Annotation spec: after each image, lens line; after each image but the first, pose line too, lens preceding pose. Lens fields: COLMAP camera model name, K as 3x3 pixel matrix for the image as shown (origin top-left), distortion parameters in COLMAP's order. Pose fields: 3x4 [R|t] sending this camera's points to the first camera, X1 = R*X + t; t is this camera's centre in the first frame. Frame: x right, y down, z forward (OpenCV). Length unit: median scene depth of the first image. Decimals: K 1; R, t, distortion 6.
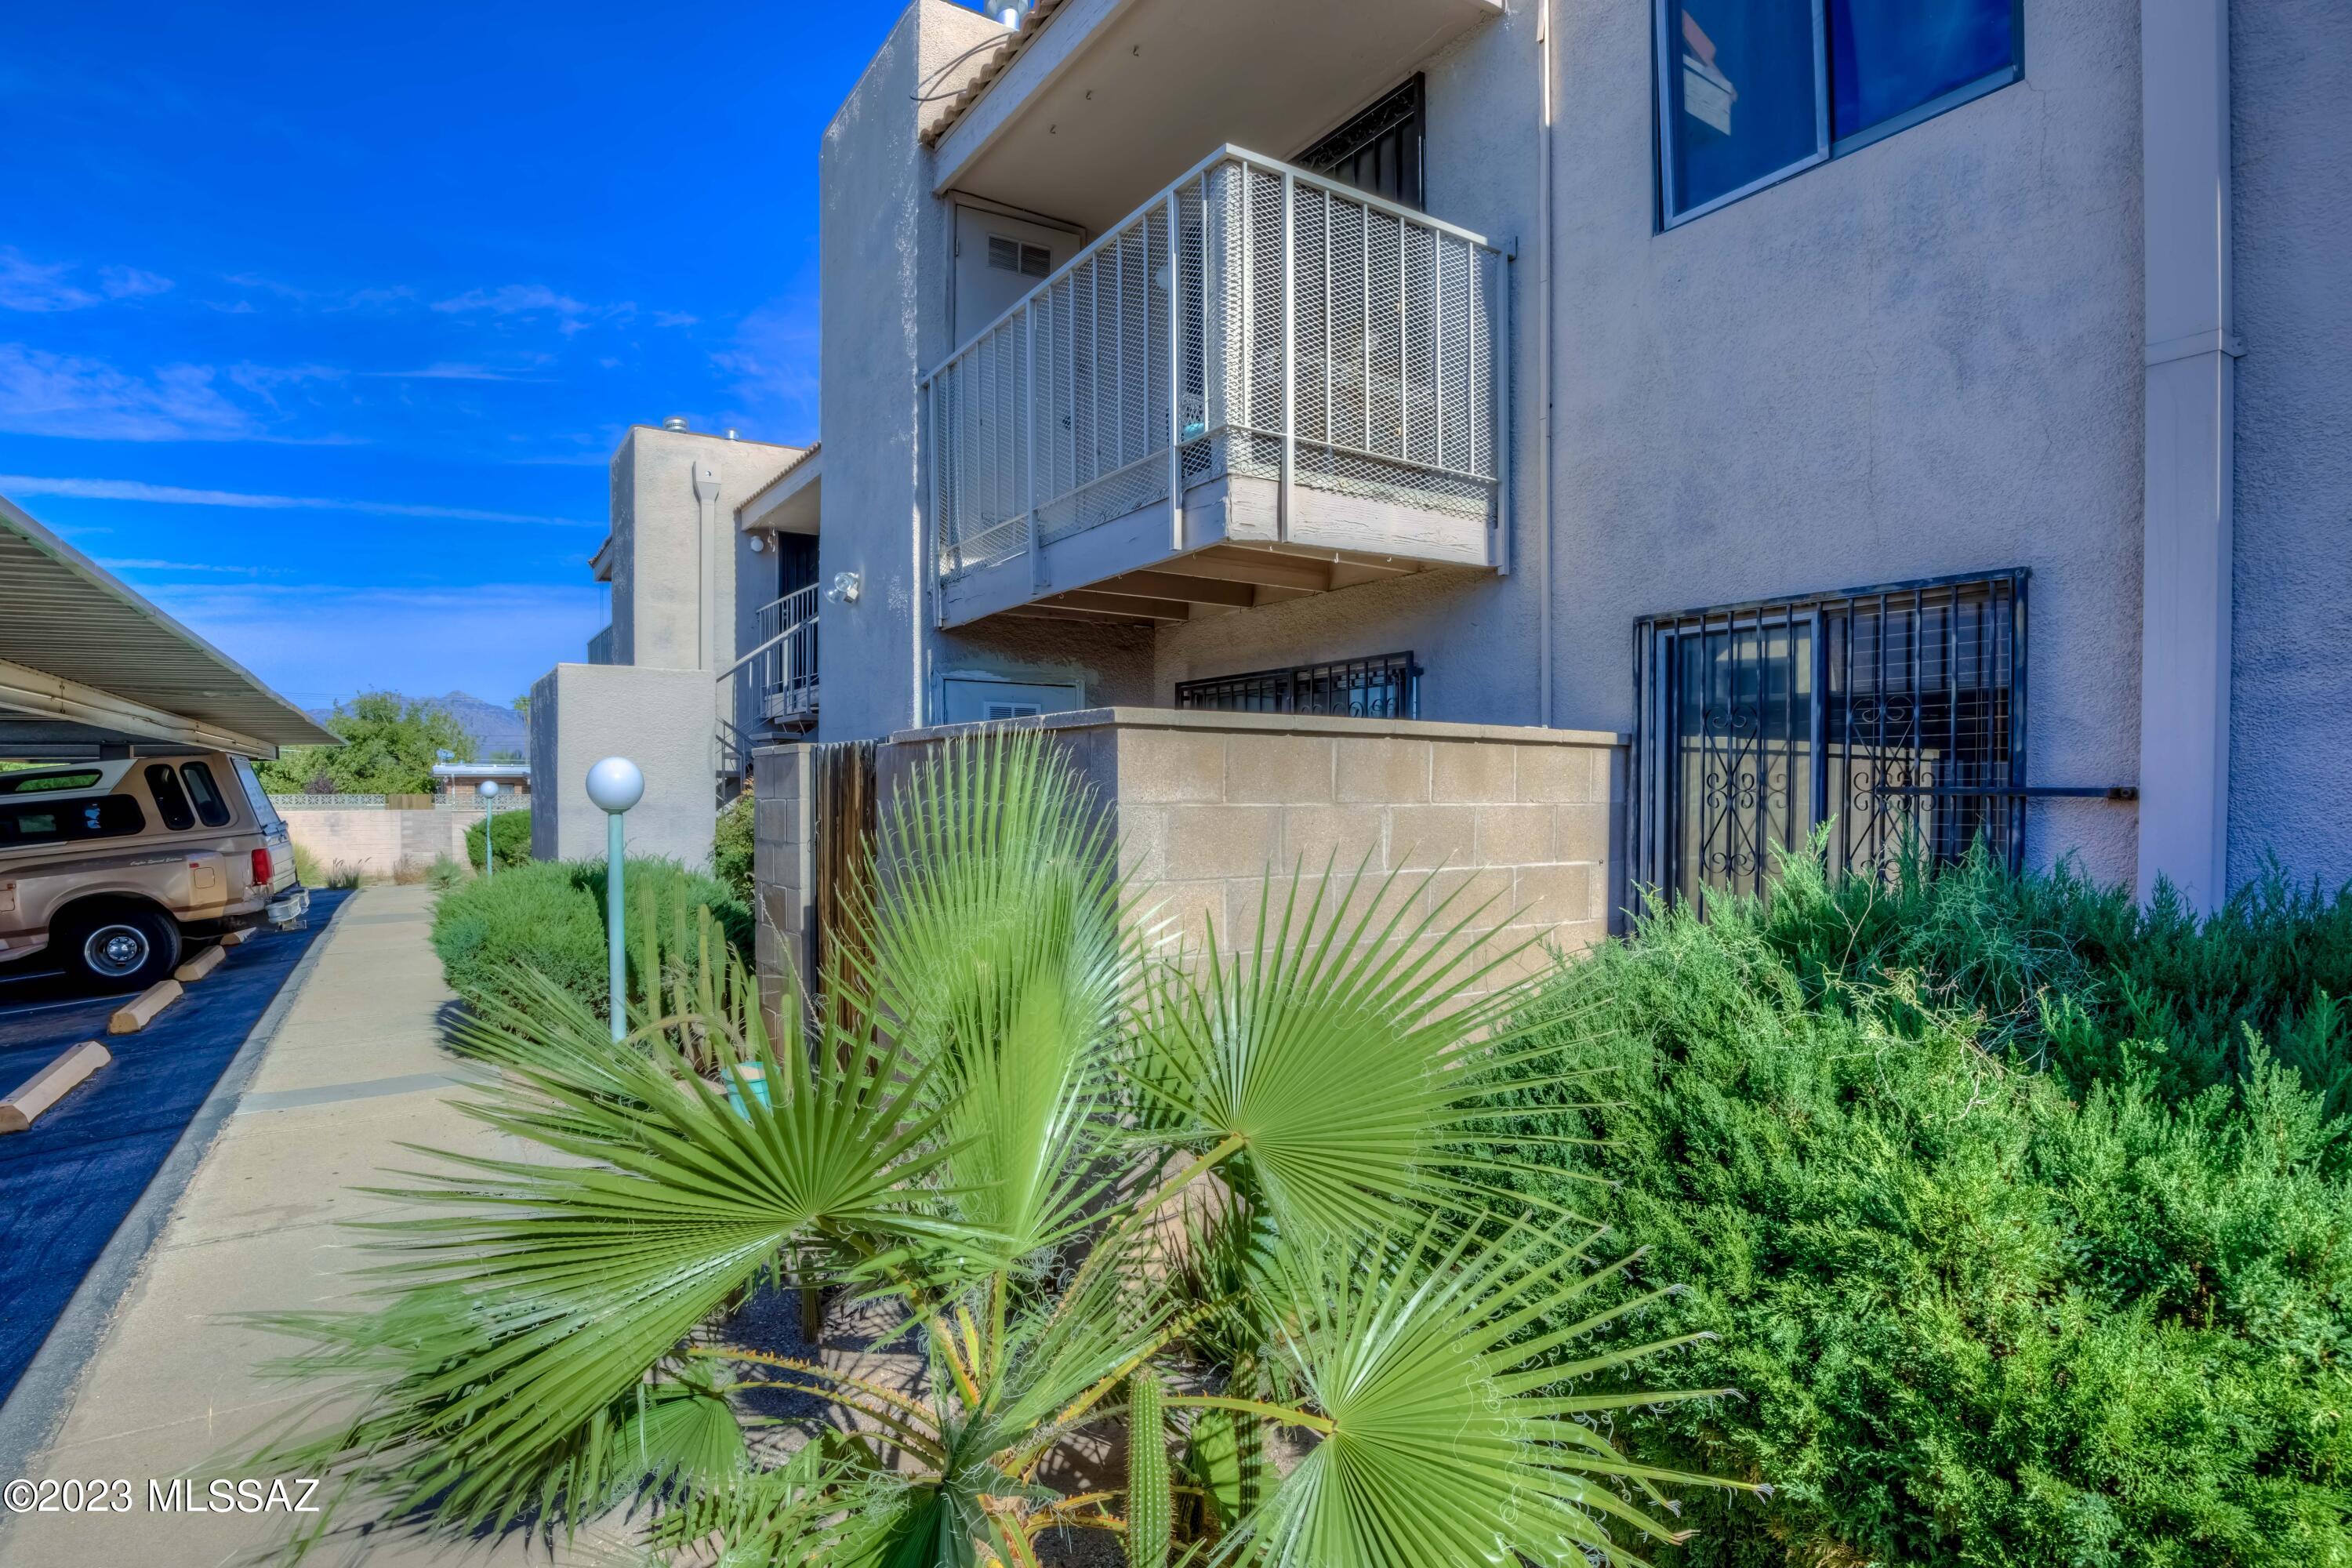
lens RADIAL K [[1192.7, 0, 1176.0], [0, 1192.7, 784.0], [0, 0, 1]] dist [0.002991, 0.000031]
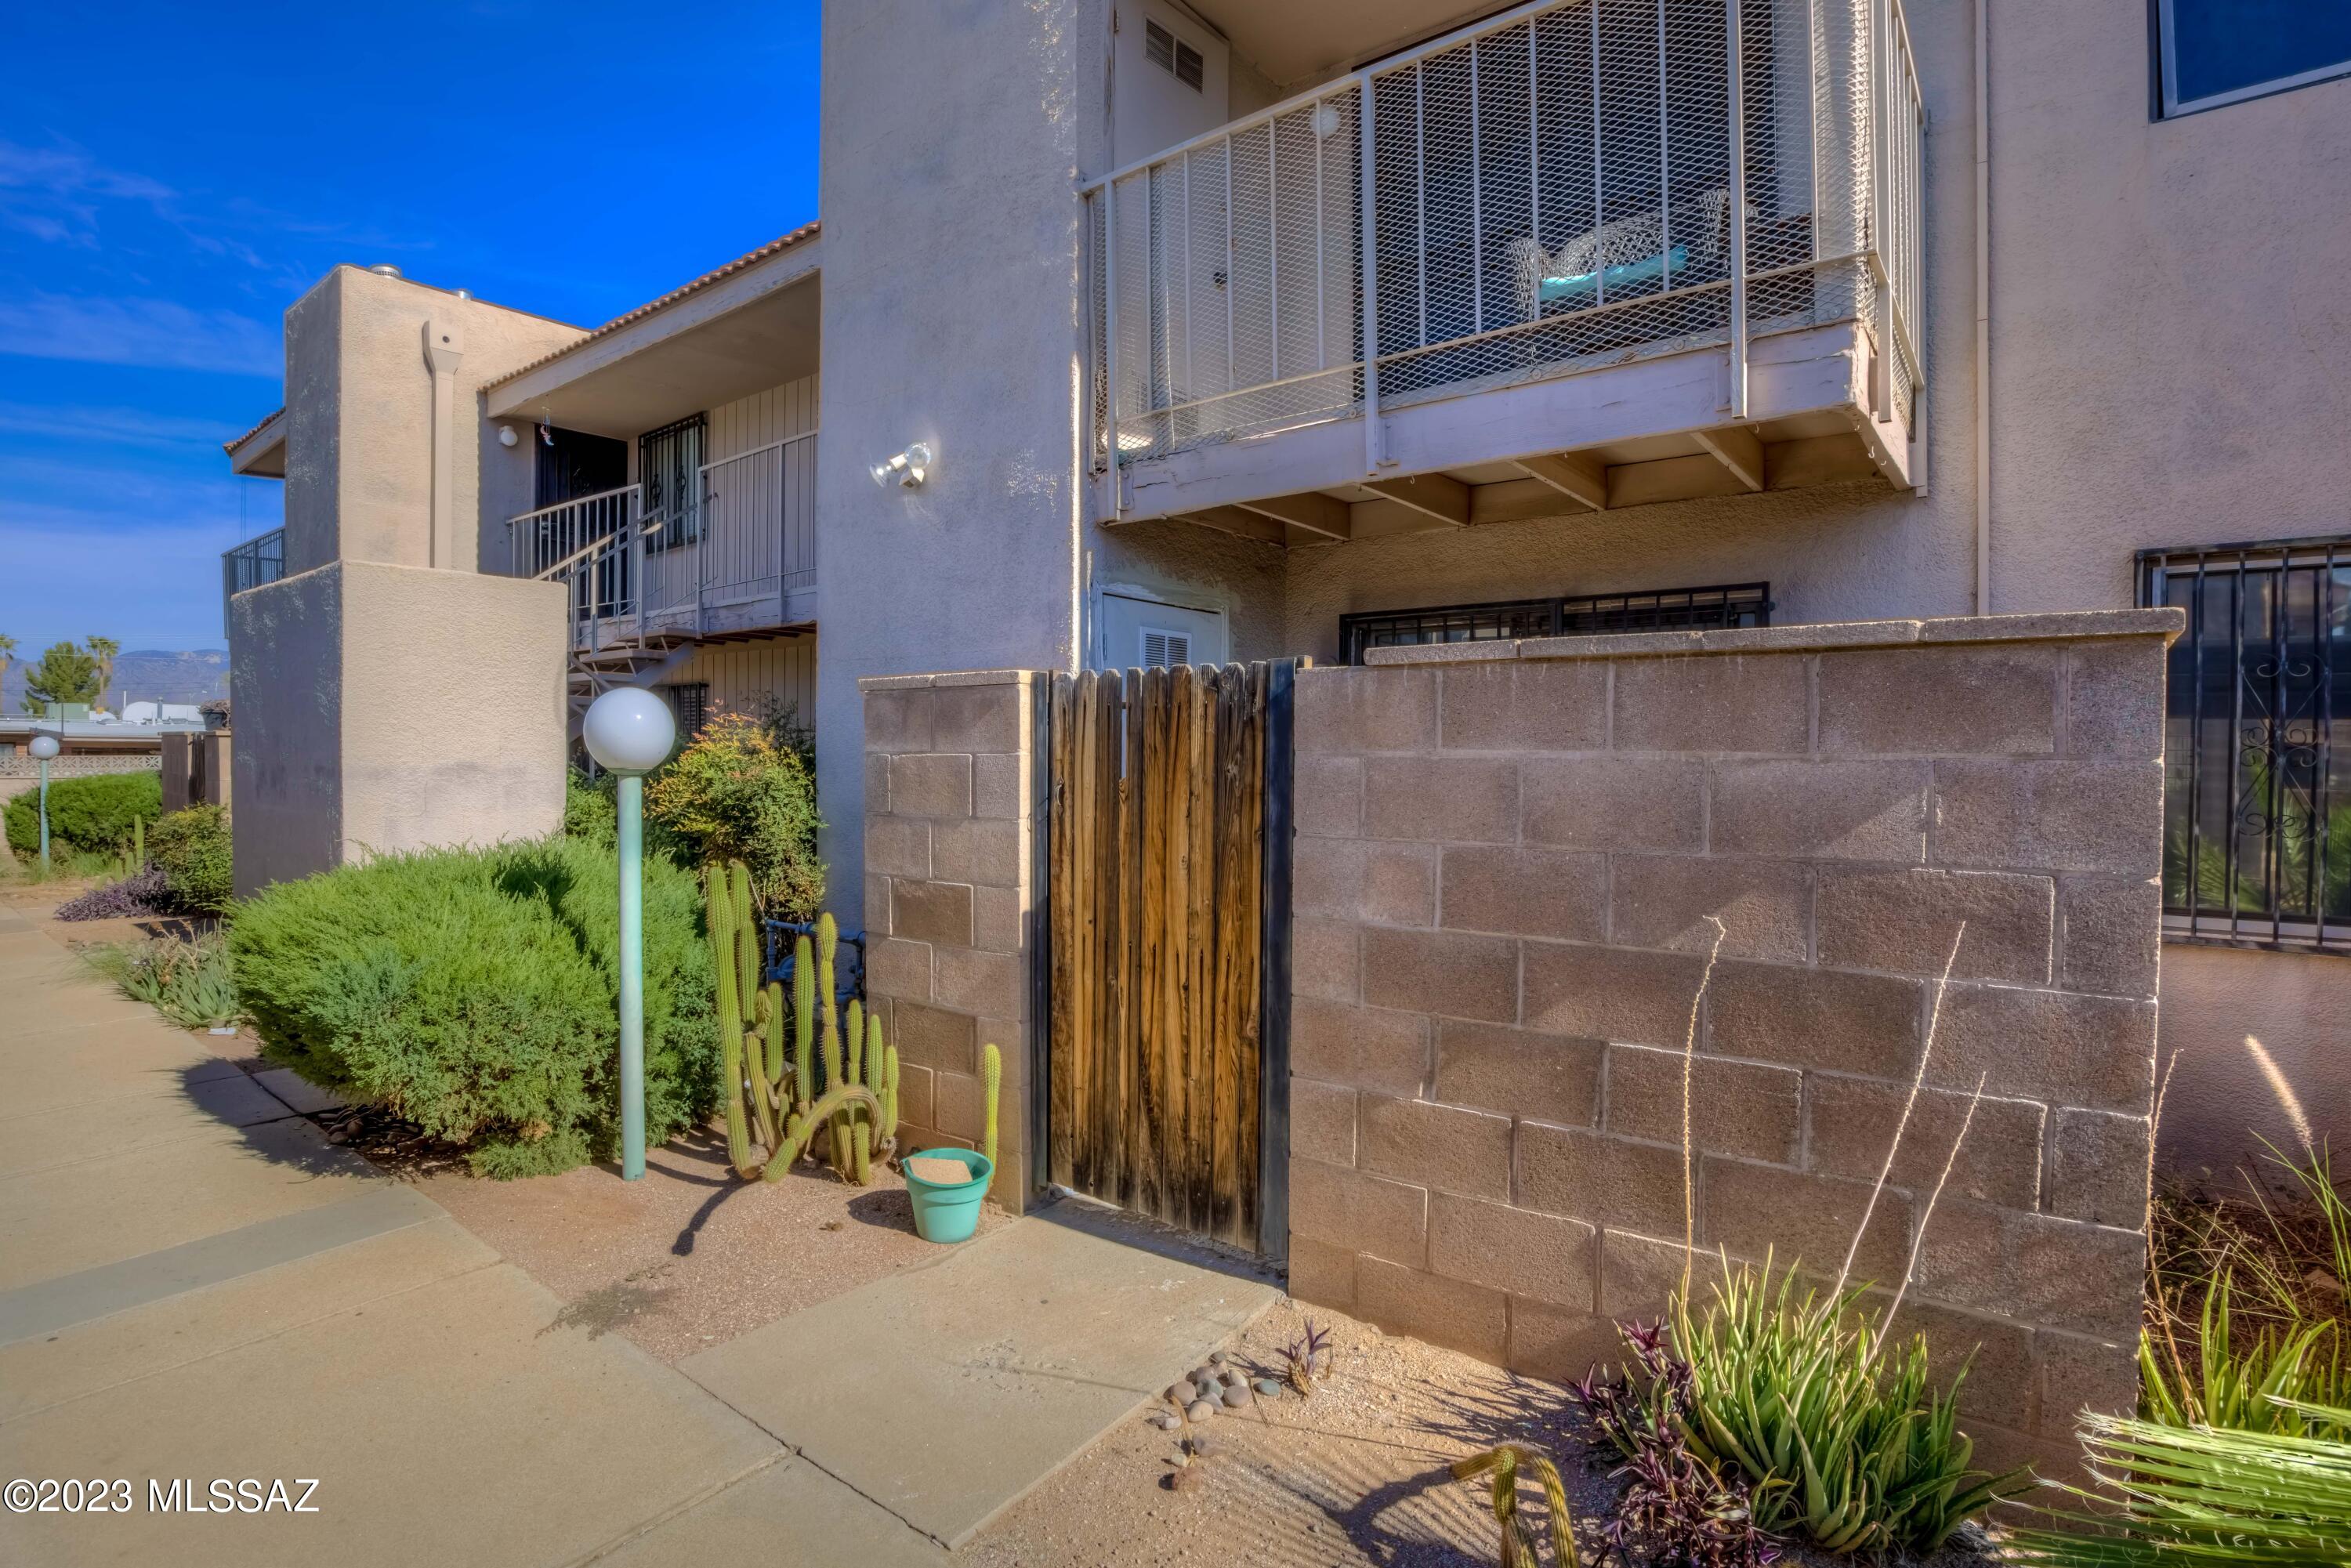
lens RADIAL K [[1128.3, 0, 1157.7], [0, 1128.3, 769.6], [0, 0, 1]] dist [-0.042550, 0.016774]
pose [[0.940822, -0.000872, 0.338901, -0.404806], [-0.004904, 0.999857, 0.016189, 0.009465], [-0.338866, -0.016893, 0.940683, 0.332251]]
